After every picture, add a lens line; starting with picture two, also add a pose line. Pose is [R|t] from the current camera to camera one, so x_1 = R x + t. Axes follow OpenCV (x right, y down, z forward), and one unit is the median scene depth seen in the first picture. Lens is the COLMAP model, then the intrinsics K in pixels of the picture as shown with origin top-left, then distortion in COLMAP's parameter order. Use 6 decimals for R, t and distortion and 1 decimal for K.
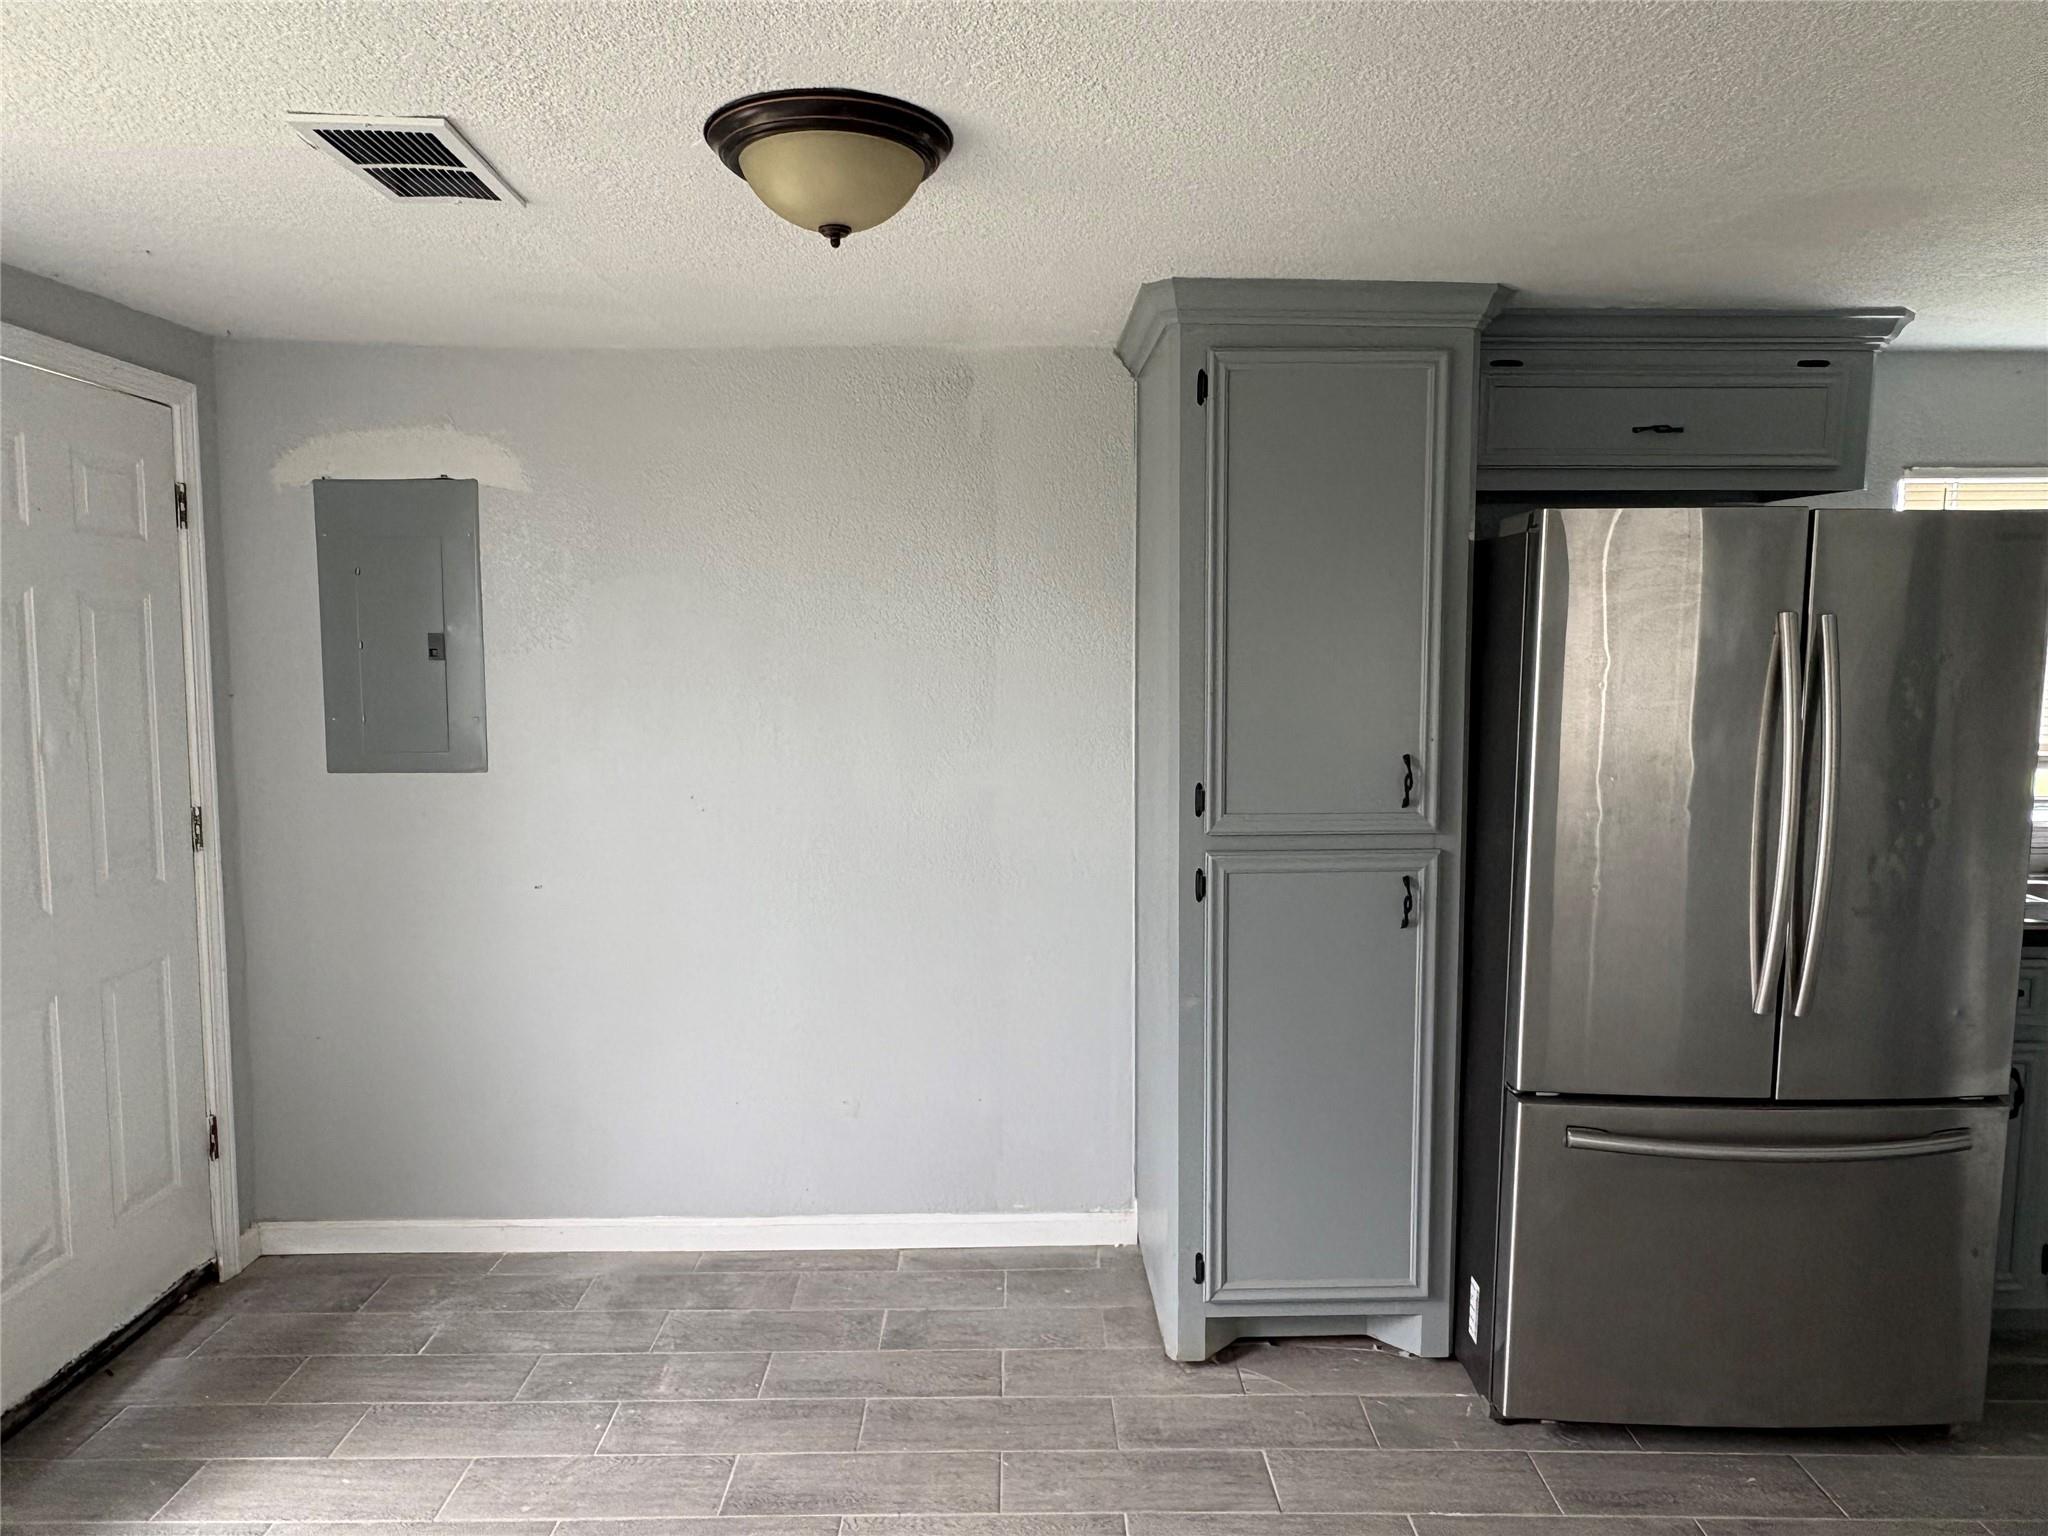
lens RADIAL K [[1318.3, 0, 1019.3], [0, 1318.3, 770.8], [0, 0, 1]] dist [0.002203, 0.000369]
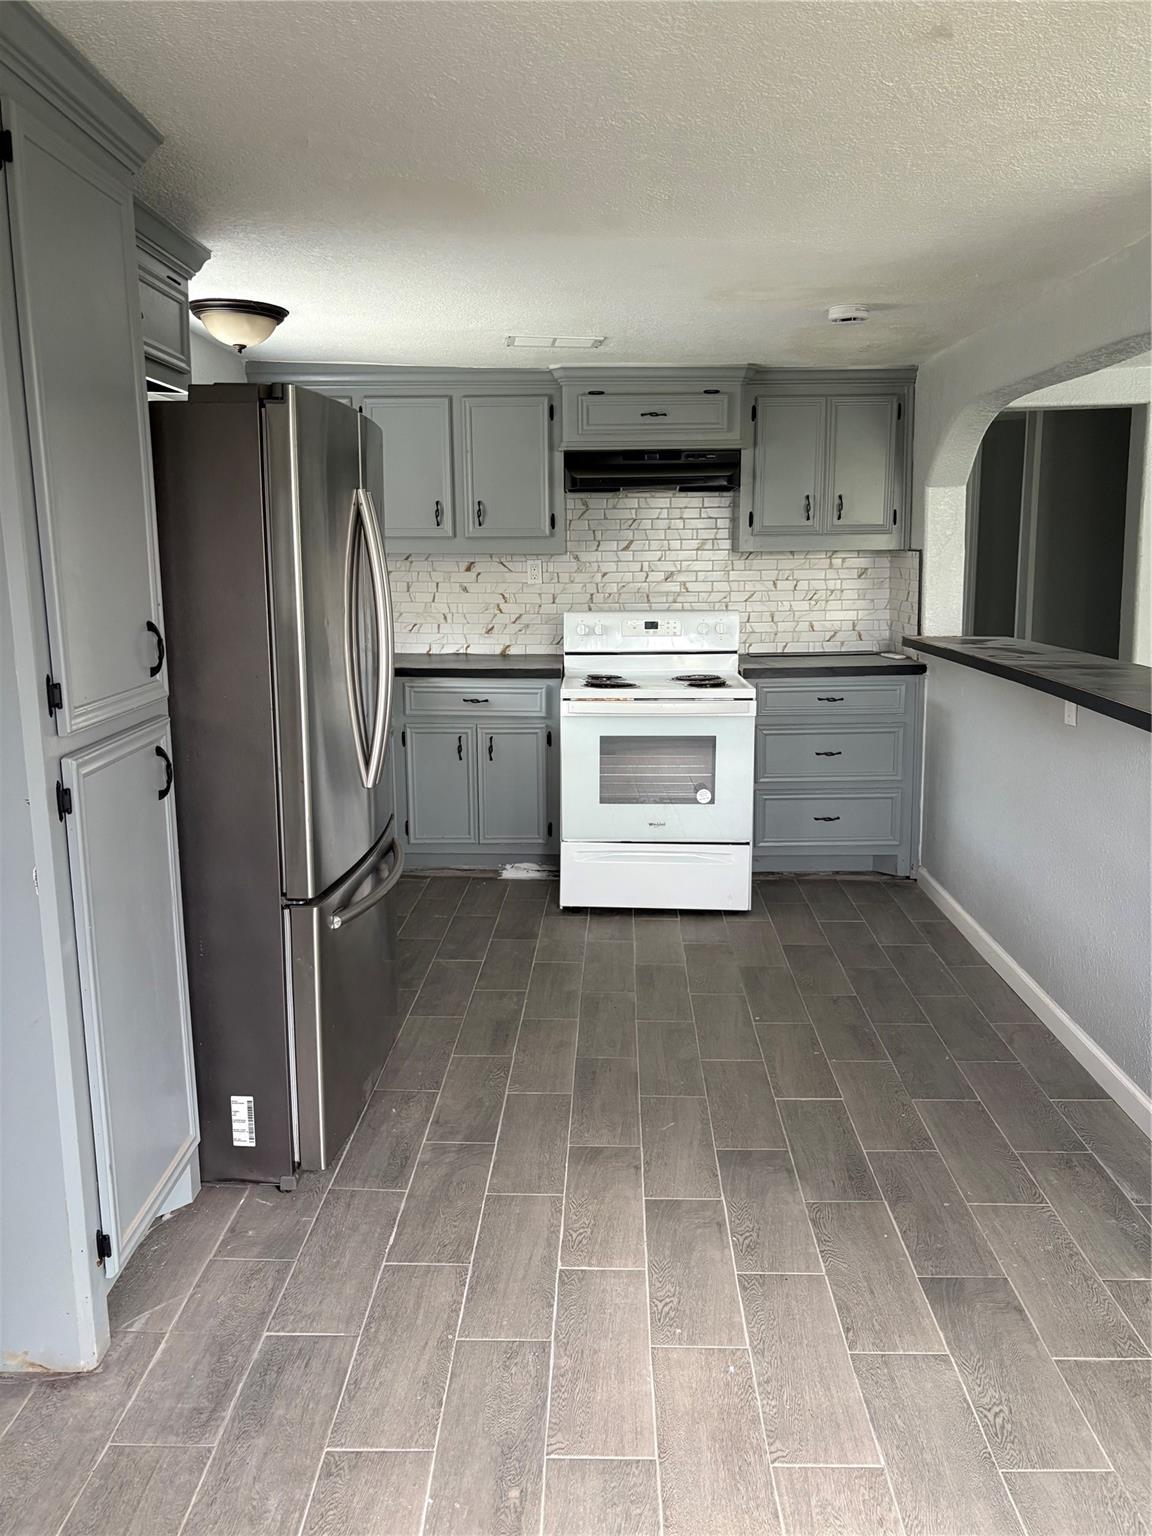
lens RADIAL K [[1168.2, 0, 574.8], [0, 1168.2, 759.8], [0, 0, 1]] dist [-0.008999, -0.007415]
pose [[0.032813, -0.192368, 0.980774, -0.574722], [0.099065, 0.977096, 0.188332, -0.047563], [-0.994540, 0.090981, 0.051119, 0.675874]]
